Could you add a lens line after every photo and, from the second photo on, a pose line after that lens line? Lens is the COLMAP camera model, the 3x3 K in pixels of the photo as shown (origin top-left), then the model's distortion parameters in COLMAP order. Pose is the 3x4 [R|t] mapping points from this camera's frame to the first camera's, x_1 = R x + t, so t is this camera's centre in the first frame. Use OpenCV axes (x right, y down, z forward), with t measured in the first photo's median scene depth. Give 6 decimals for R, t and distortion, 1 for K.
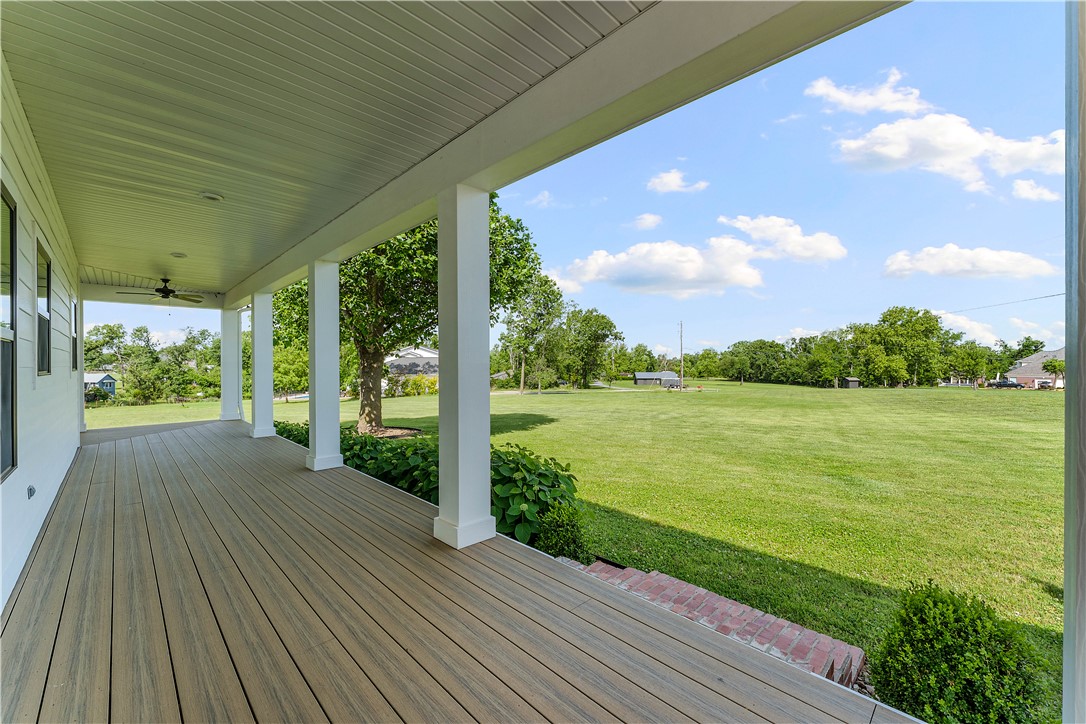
lens RADIAL K [[433.5, 0, 549.0], [0, 433.5, 365.8], [0, 0, 1]] dist [-0.006216, 0.000216]
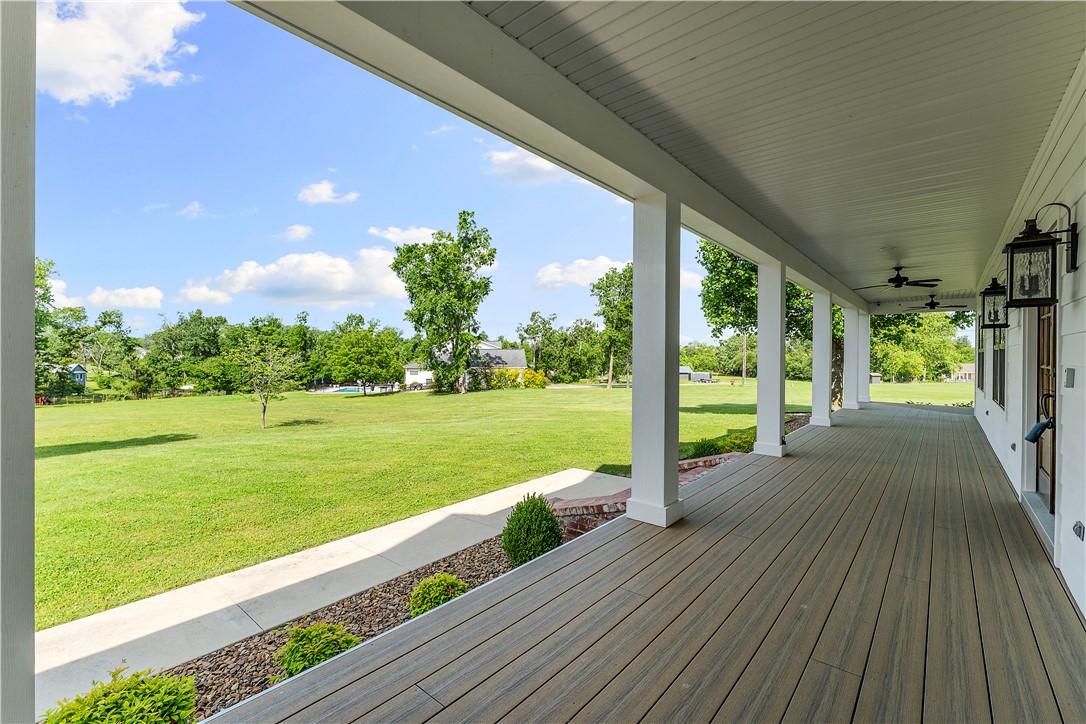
lens RADIAL K [[463.5, 0, 546.5], [0, 463.5, 359.8], [0, 0, 1]] dist [-0.011072, 0.000912]
pose [[0.999878, 0.004375, 0.015010, 0.786593], [-0.004383, 0.999990, 0.000503, -0.042875], [-0.015008, -0.000569, 0.999887, -0.073550]]
